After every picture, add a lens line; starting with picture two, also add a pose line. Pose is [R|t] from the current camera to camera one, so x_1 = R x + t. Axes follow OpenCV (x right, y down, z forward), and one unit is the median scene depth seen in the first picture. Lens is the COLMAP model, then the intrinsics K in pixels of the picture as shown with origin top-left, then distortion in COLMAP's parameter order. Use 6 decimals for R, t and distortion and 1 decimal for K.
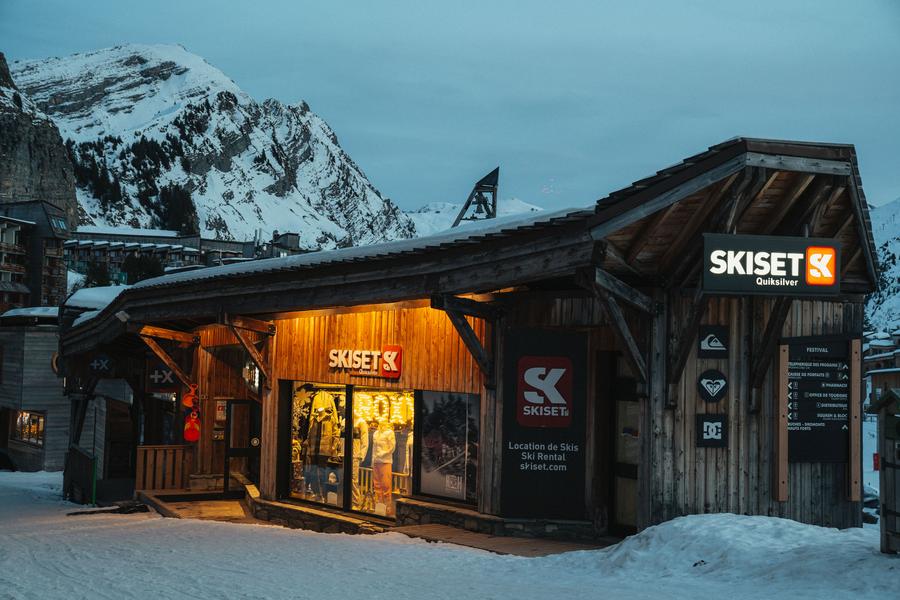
lens RADIAL K [[1279.5, 0, 449.6], [0, 1279.5, 298.6], [0, 0, 1]] dist [0.044086, 0.000000]
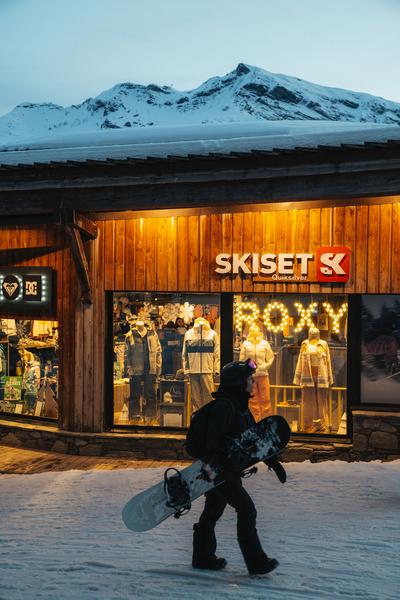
lens RADIAL K [[821.3, 0, 200.1], [0, 821.3, 300.4], [0, 0, 1]] dist [0.020186, 0.000000]
pose [[0.772978, -0.048339, 0.632588, -0.476629], [-0.005277, 0.996569, 0.082601, 0.026323], [-0.634410, -0.067187, 0.770071, 0.595498]]
